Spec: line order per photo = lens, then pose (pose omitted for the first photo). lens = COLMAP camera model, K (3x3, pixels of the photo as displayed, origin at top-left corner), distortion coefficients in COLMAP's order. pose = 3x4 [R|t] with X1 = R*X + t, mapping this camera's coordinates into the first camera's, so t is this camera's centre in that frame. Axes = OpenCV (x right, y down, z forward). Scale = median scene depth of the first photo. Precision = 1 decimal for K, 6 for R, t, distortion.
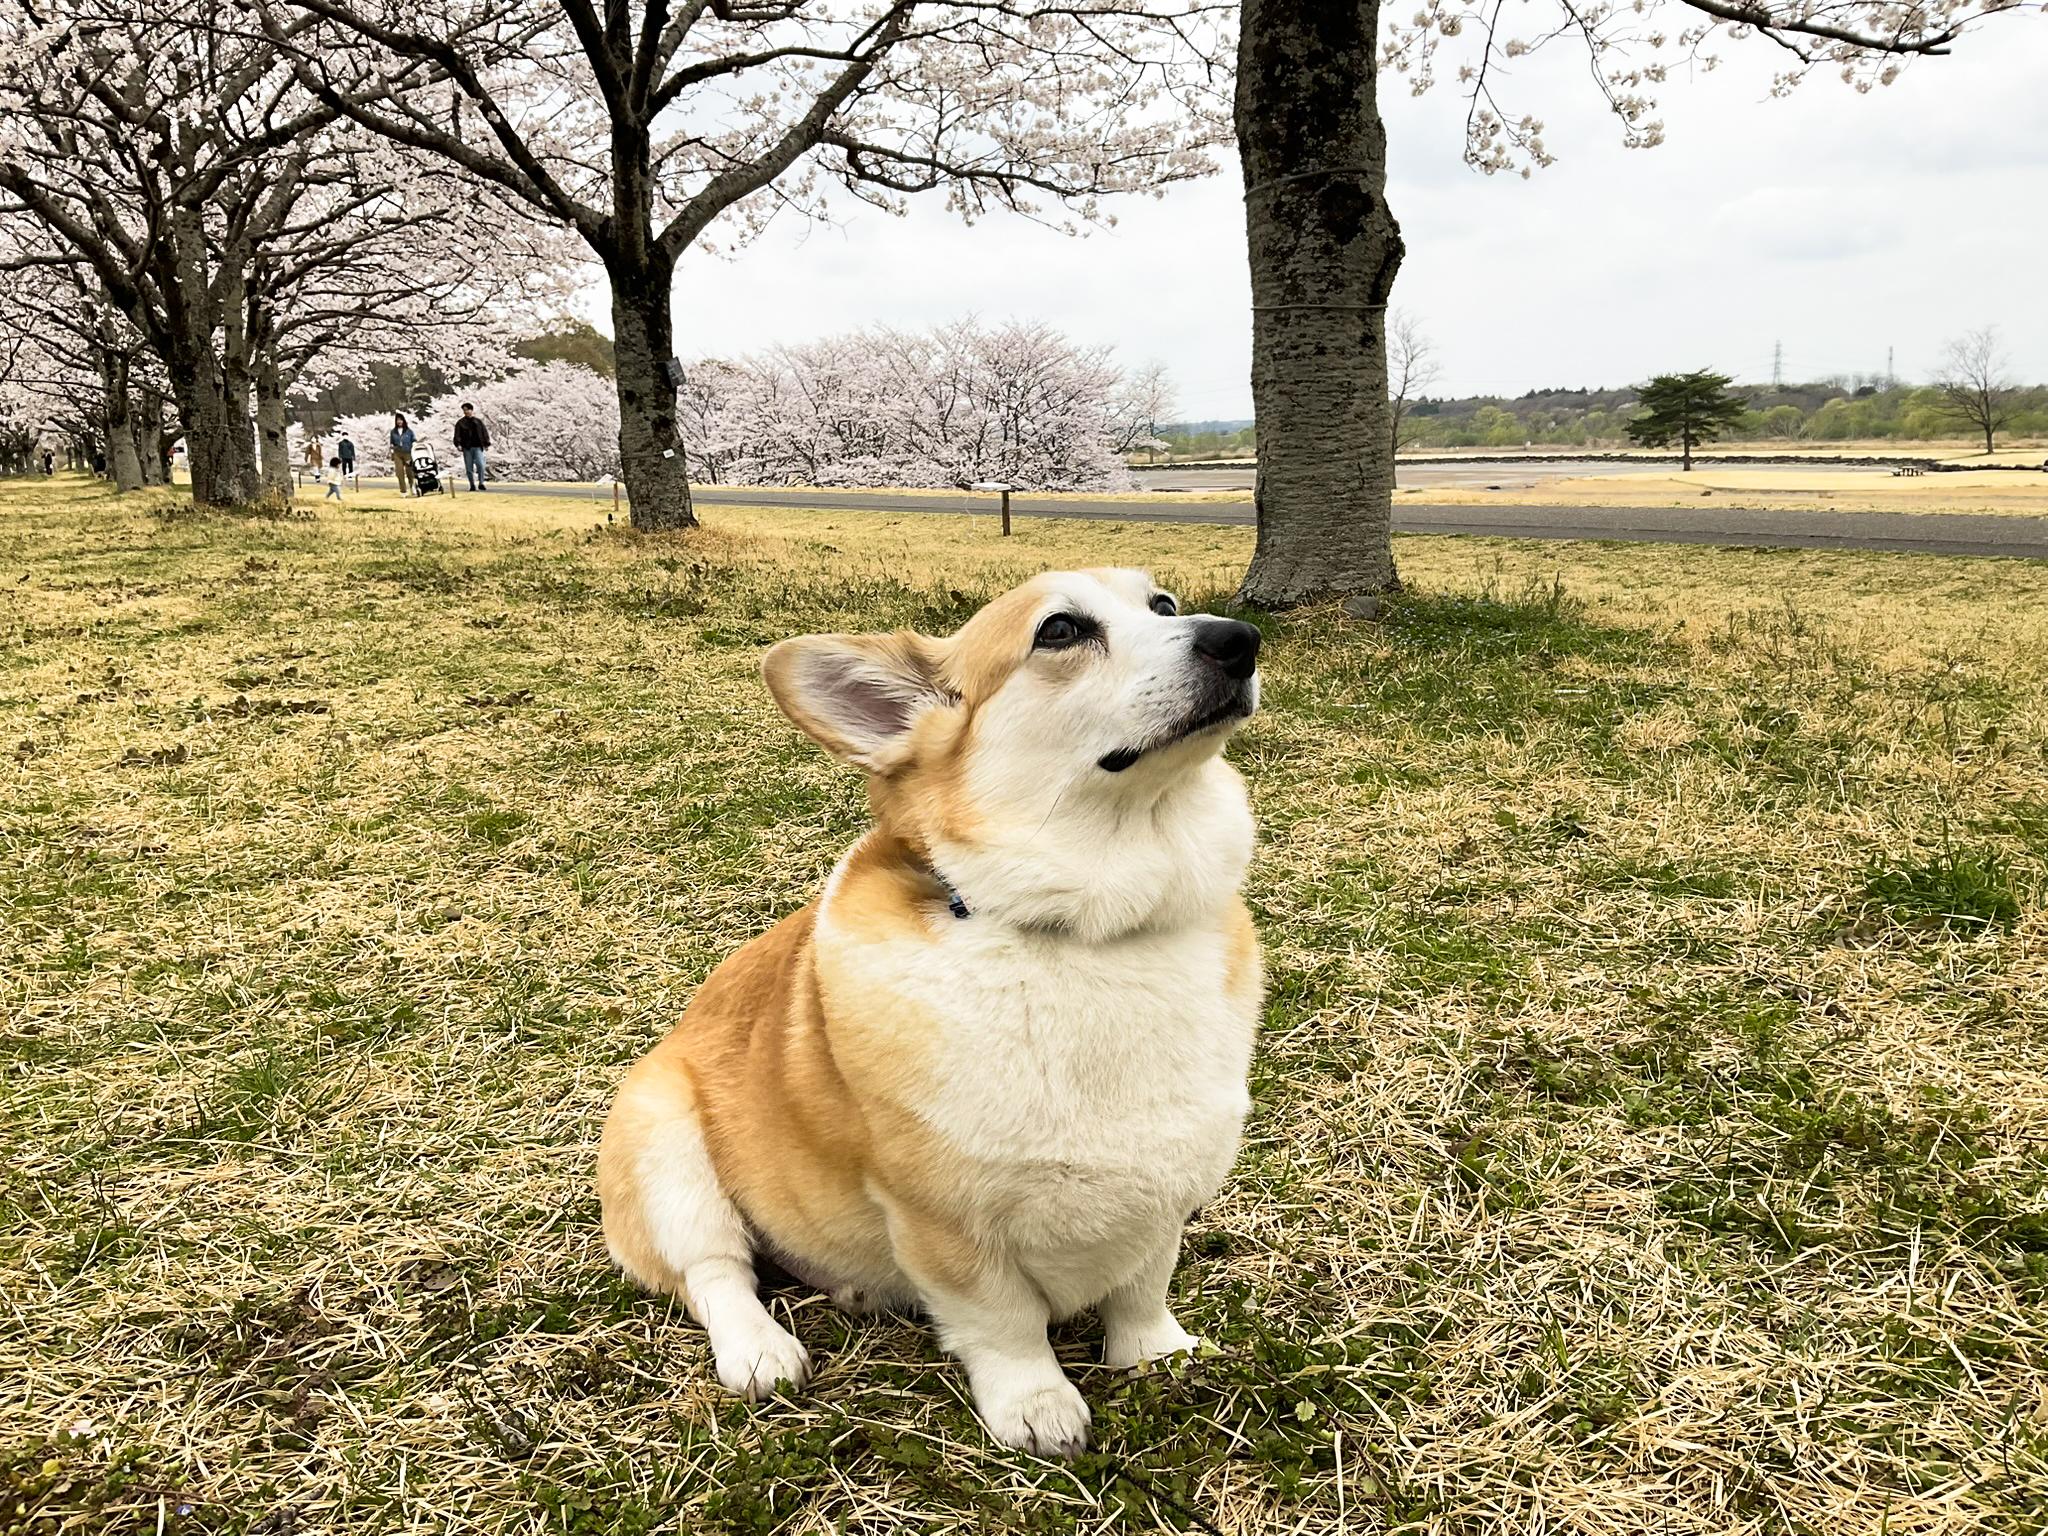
lens RADIAL K [[1706.0, 0, 1024.0], [0, 1706.0, 768.0], [0, 0, 1]] dist [0.037881, -0.002371]
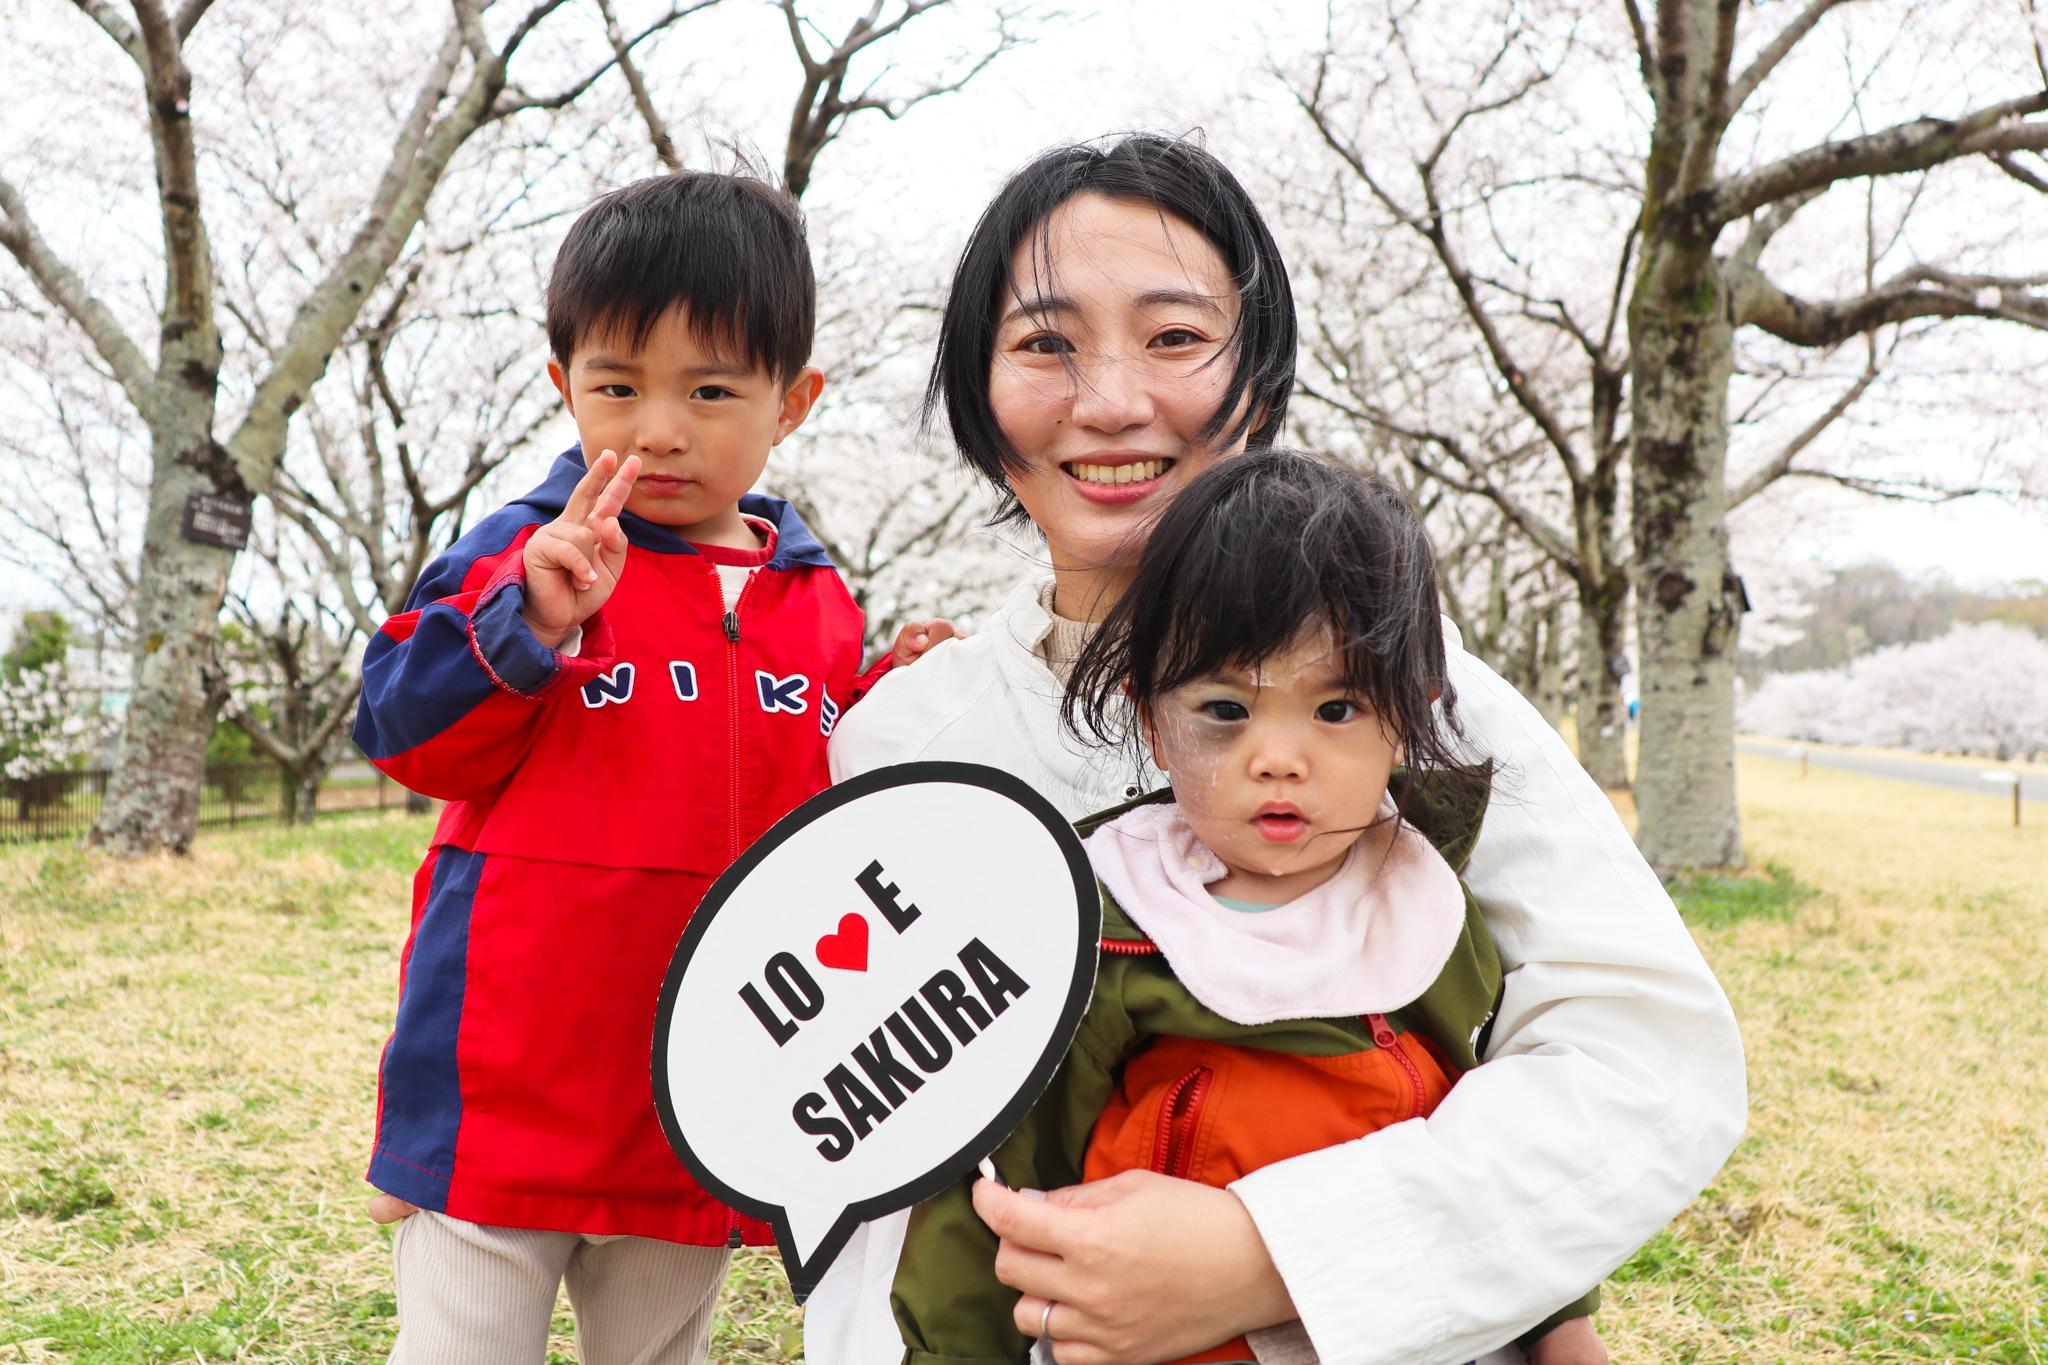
lens RADIAL K [[1769.6, 0, 1024.0], [0, 1769.6, 682.5], [0, 0, 1]] dist [-0.089948, 0.002121]
pose [[0.692187, 0.034969, -0.720870, 0.438790], [-0.173681, 0.977543, -0.119350, 0.003660], [0.700508, 0.207814, 0.682716, -0.164698]]
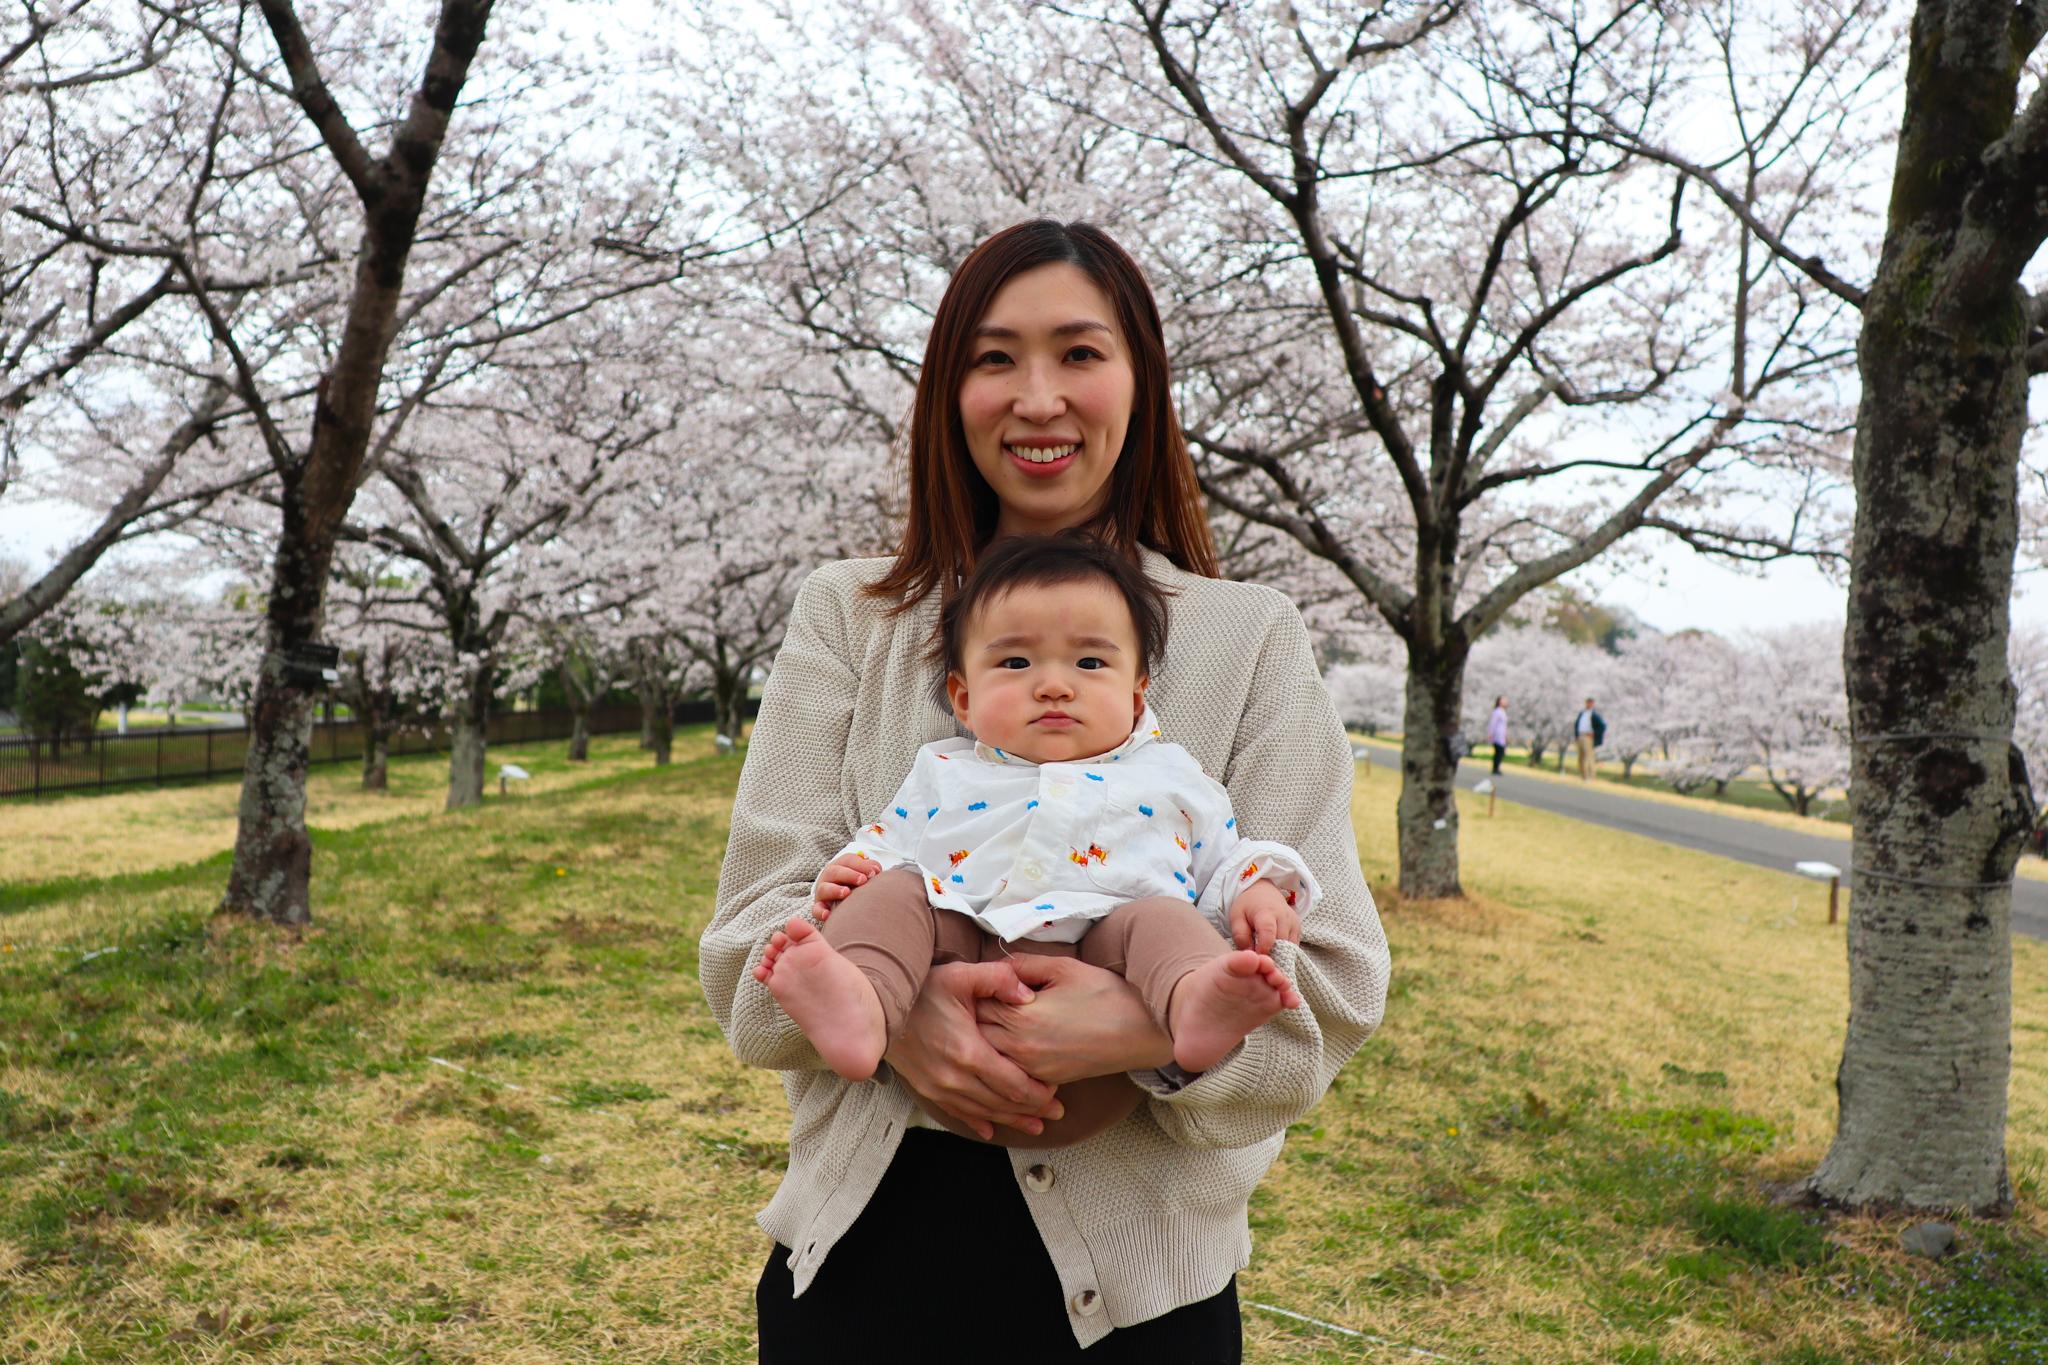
lens RADIAL K [[1703.5, 0, 1022.8], [0, 1703.5, 696.0], [0, 0, 1]] dist [-0.151345, 0.113760]
pose [[0.843410, 0.074559, -0.532071, 0.120383], [-0.169913, 0.976511, -0.132498, -0.090636], [0.509695, 0.202156, 0.836268, 0.022320]]
